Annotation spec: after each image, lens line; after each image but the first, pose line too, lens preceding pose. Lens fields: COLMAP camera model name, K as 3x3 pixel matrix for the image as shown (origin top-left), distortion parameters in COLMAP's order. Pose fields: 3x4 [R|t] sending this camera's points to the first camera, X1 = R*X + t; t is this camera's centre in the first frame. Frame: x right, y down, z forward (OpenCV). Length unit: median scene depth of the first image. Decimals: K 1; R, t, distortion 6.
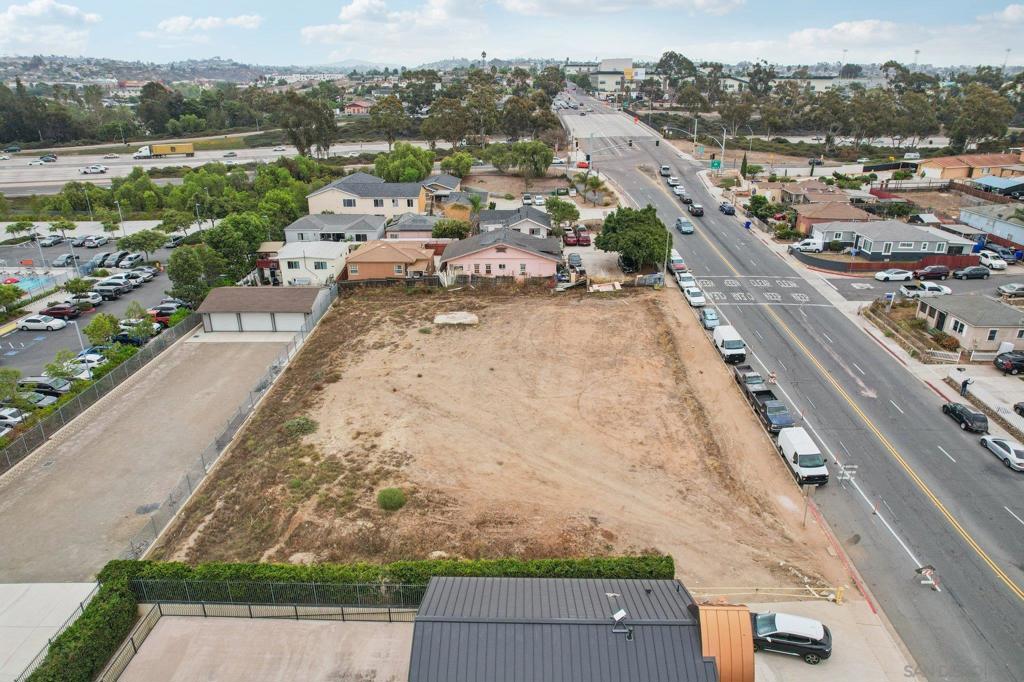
lens RADIAL K [[652.3, 0, 497.6], [0, 652.3, 339.4], [0, 0, 1]] dist [-0.075532, 0.068767]
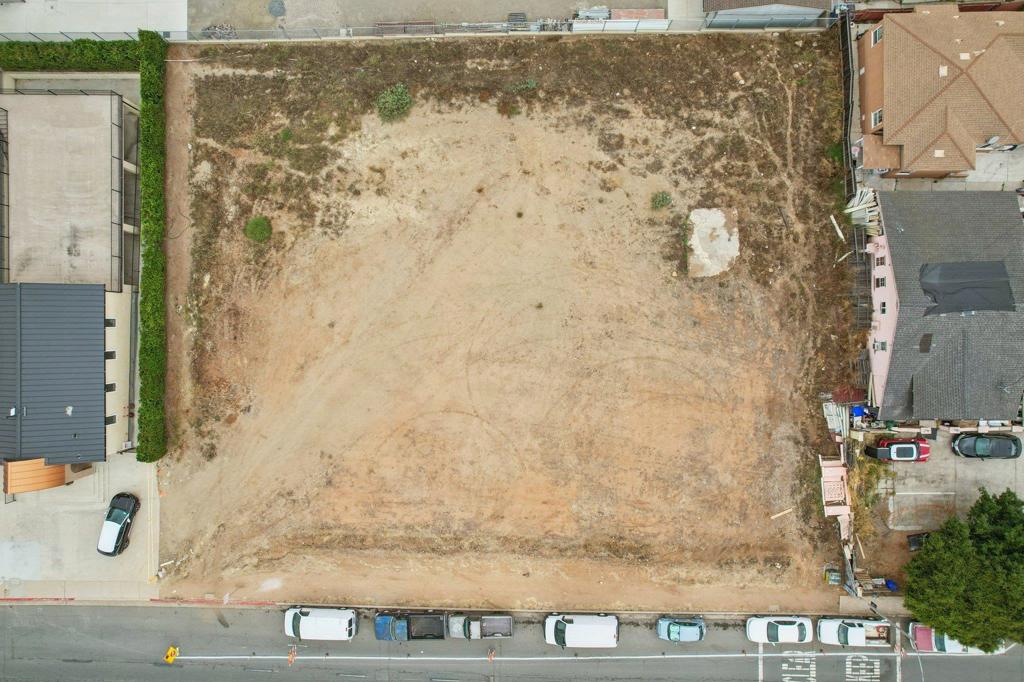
lens RADIAL K [[645.5, 0, 525.2], [0, 645.5, 340.7], [0, 0, 1]] dist [-0.066453, 0.056769]
pose [[0.040563, 0.999175, -0.001906, 0.027362], [-0.375741, 0.017021, 0.926569, -0.544113], [0.925837, -0.036868, 0.376121, 0.583845]]
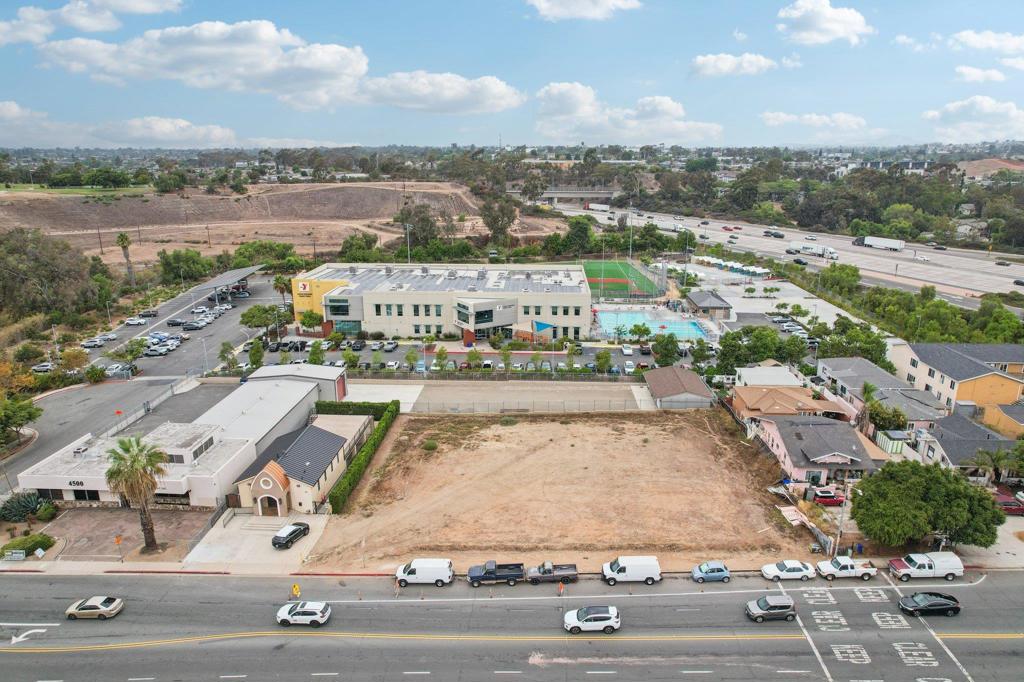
lens RADIAL K [[633.7, 0, 524.2], [0, 633.7, 341.8], [0, 0, 1]] dist [-0.057611, 0.035283]
pose [[-0.001290, 0.278327, -0.960486, 0.964226], [-0.376454, 0.889693, 0.258318, -0.390370], [0.926434, 0.361912, 0.103630, 0.551334]]
